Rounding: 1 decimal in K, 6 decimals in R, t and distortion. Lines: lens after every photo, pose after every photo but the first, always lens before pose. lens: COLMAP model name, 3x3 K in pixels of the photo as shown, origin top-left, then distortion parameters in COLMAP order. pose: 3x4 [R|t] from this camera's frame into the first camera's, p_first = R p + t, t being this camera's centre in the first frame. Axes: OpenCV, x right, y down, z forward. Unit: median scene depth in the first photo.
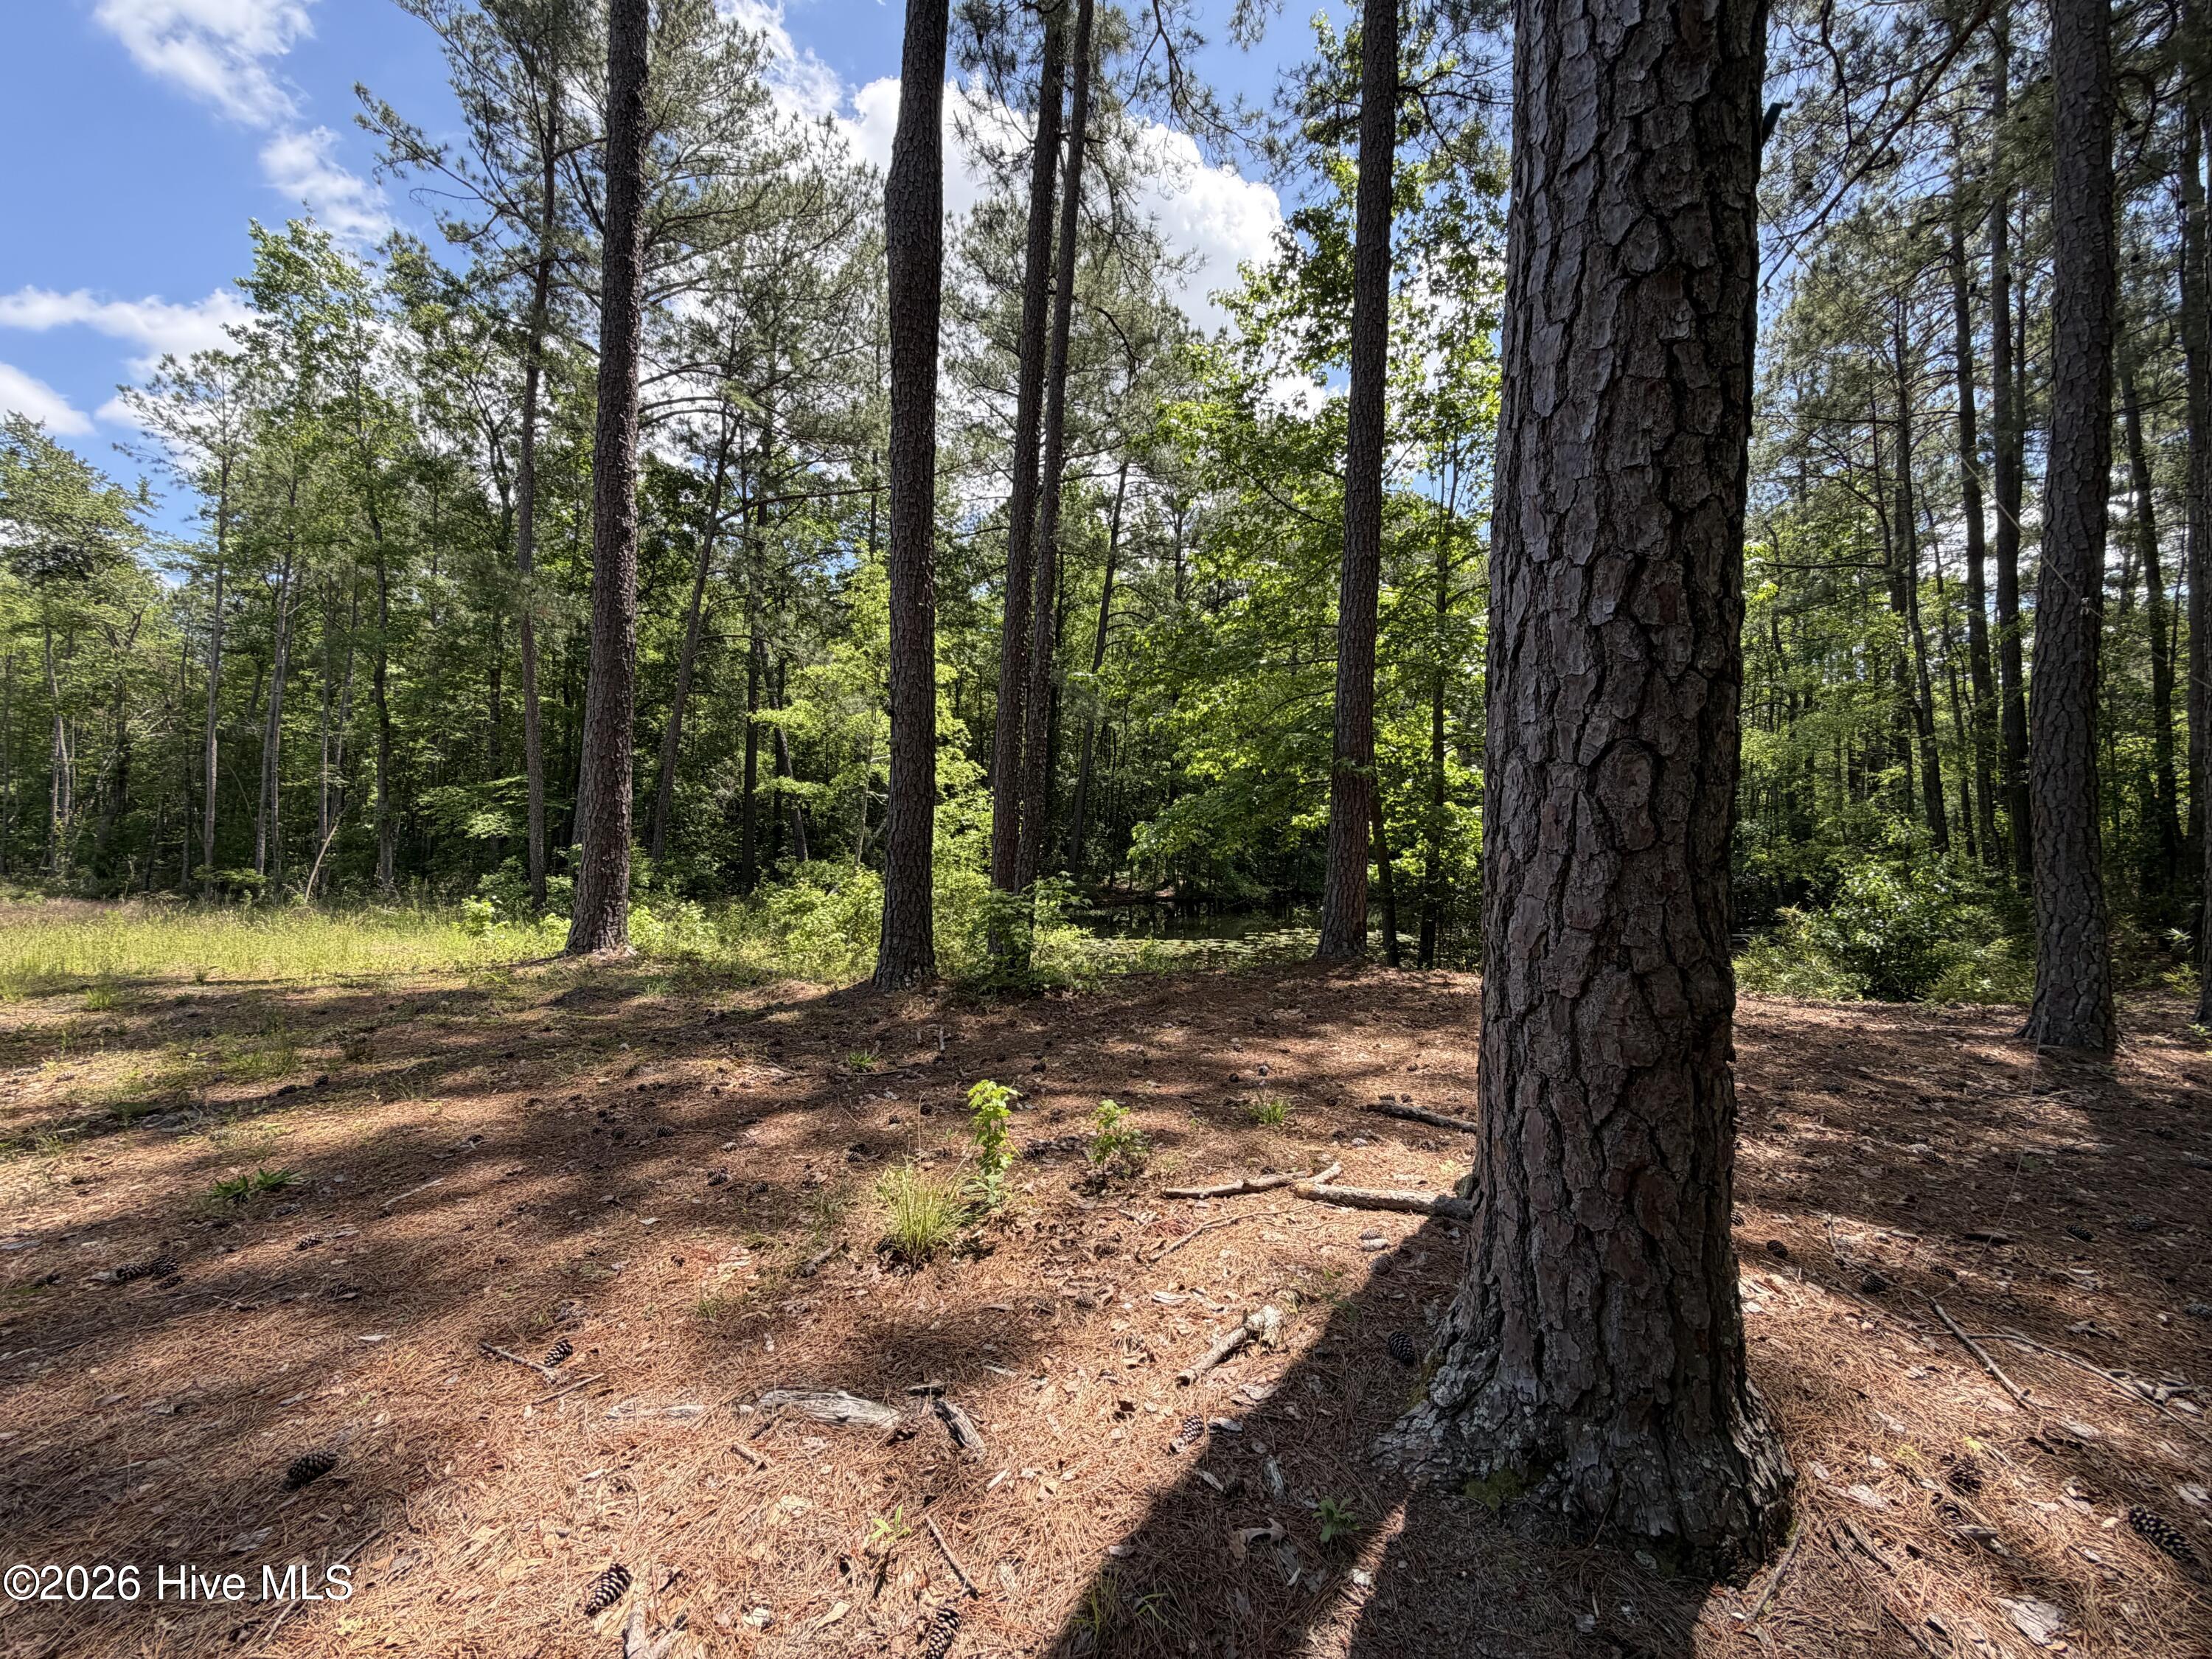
lens RADIAL K [[876.9, 0, 1103.3], [0, 876.9, 830.9], [0, 0, 1]] dist [-0.001405, -0.000018]
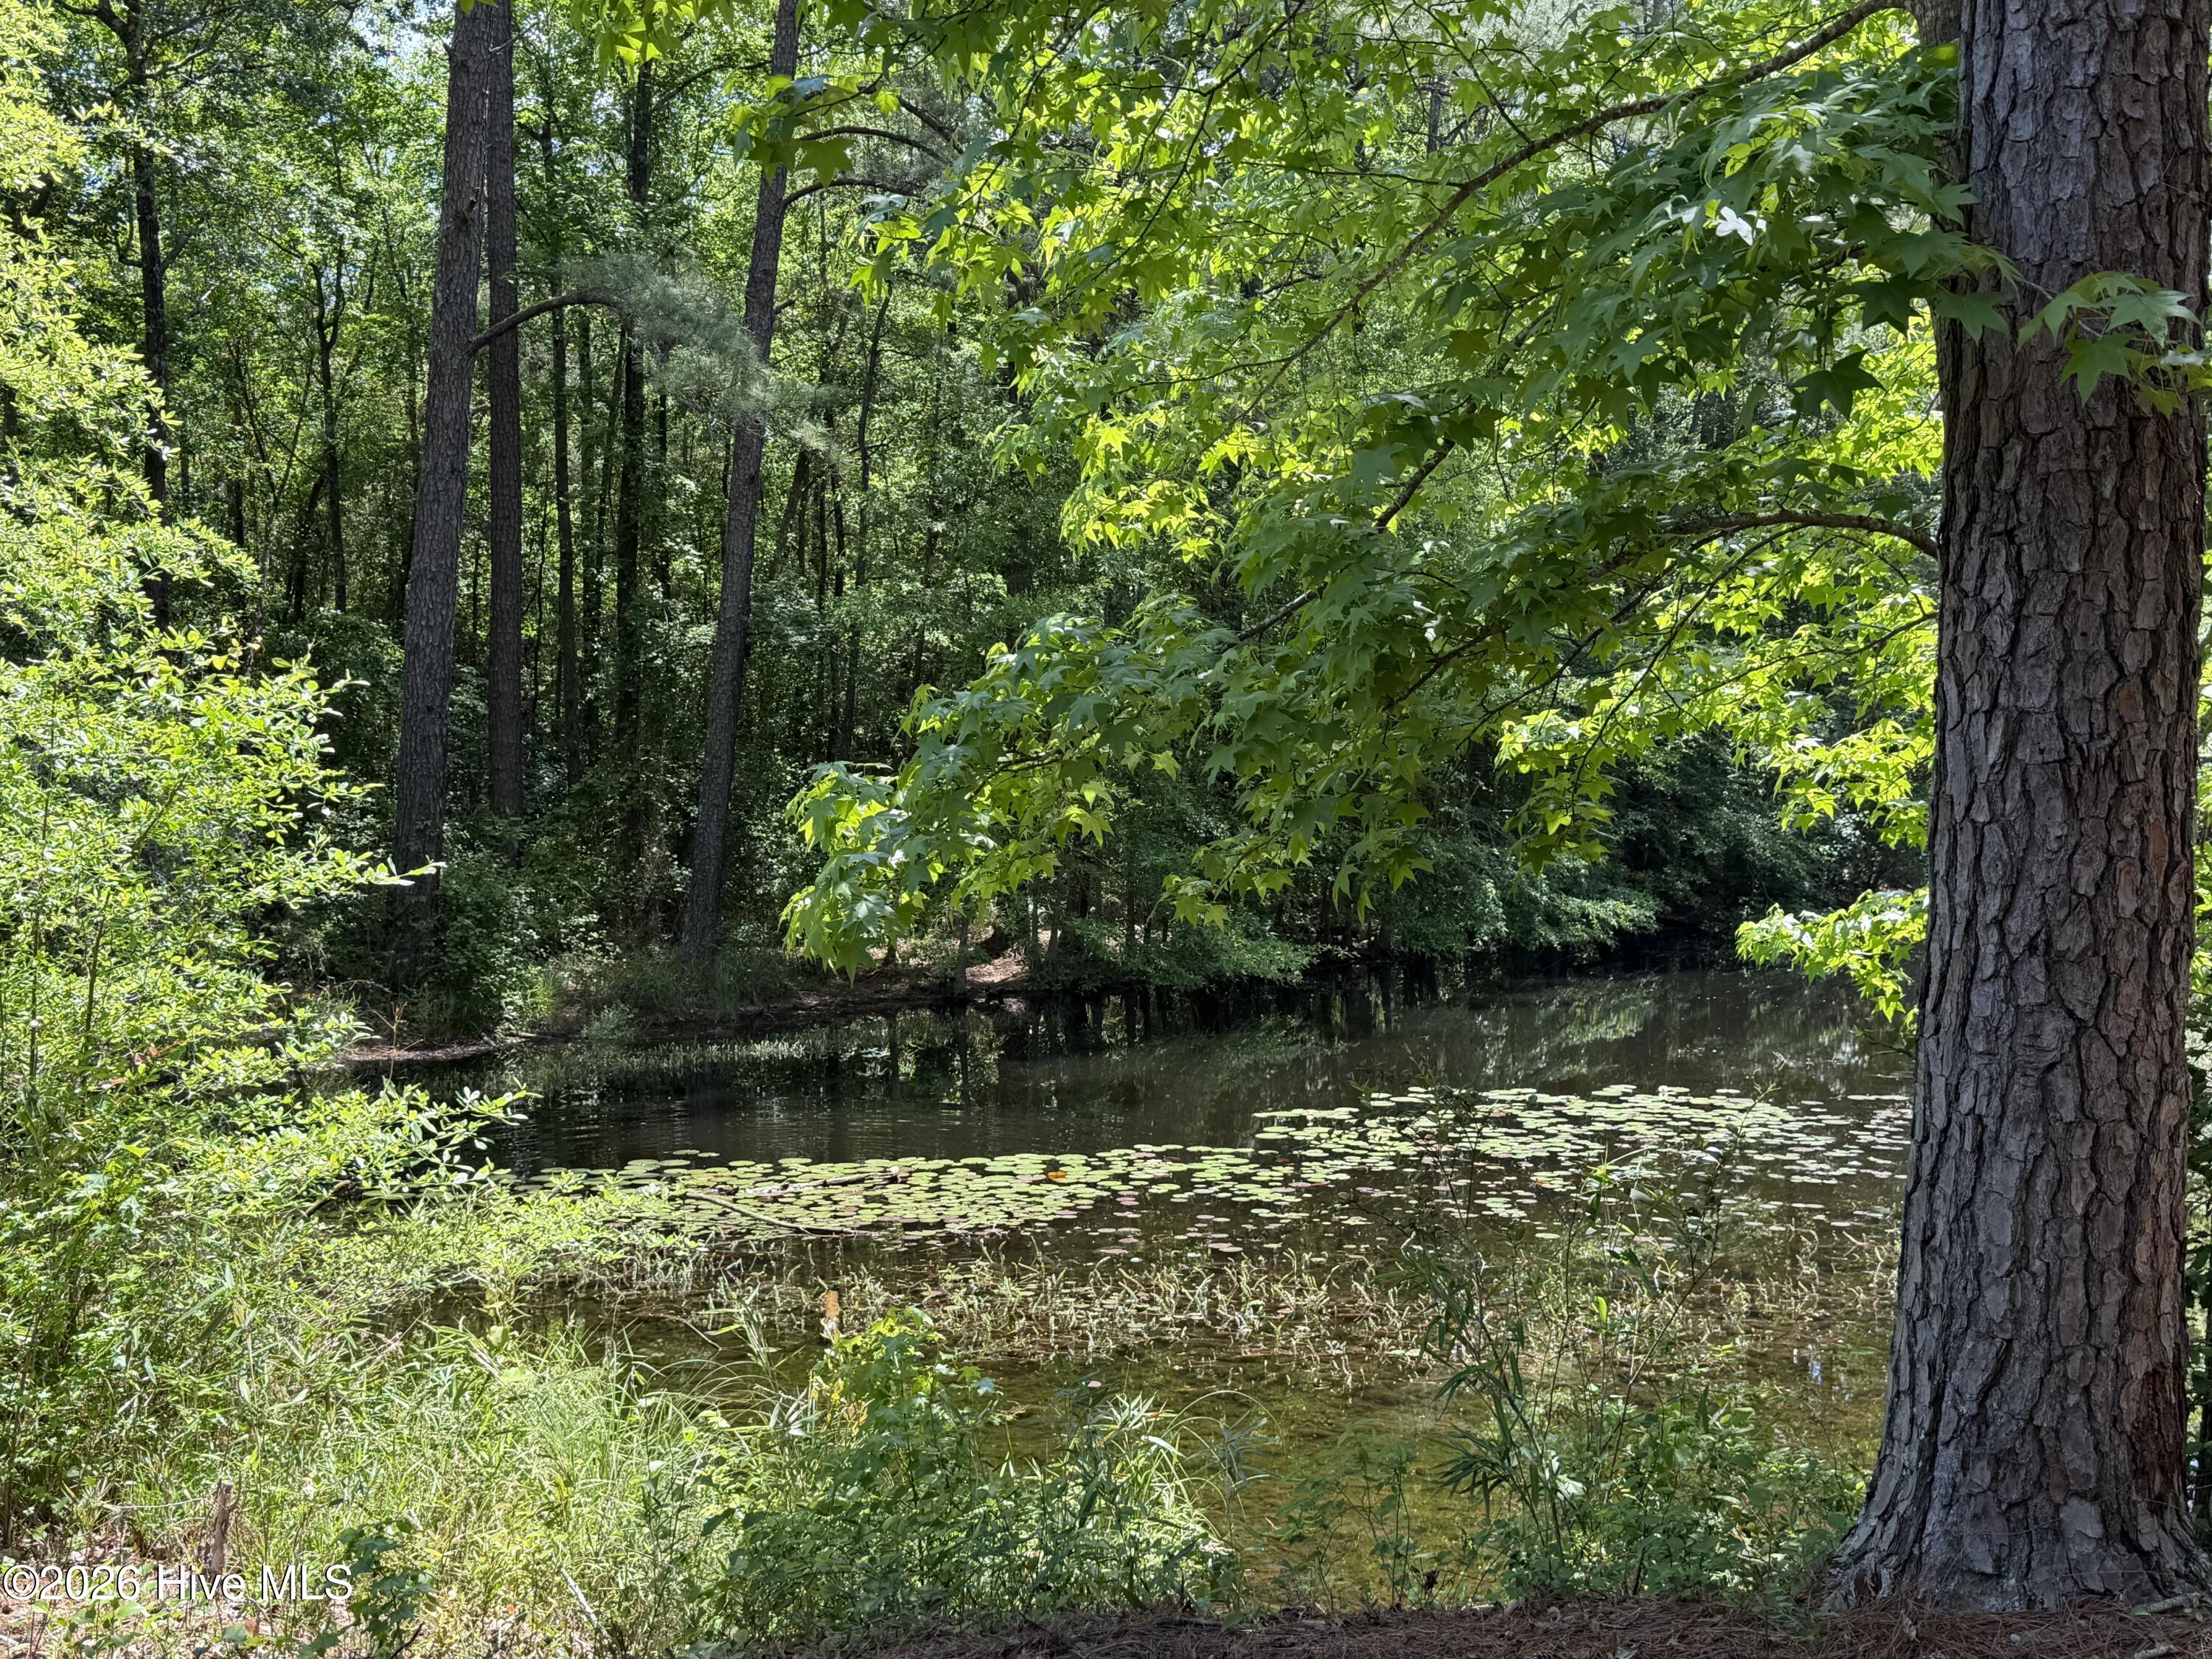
lens RADIAL K [[2320.4, 0, 1107.5], [0, 2320.4, 851.6], [0, 0, 1]] dist [0.187056, -0.368494]
pose [[0.993200, -0.019940, 0.114701, 0.021911], [0.016384, 0.999358, 0.031863, -0.002686], [-0.115262, -0.029767, 0.992889, 0.225002]]
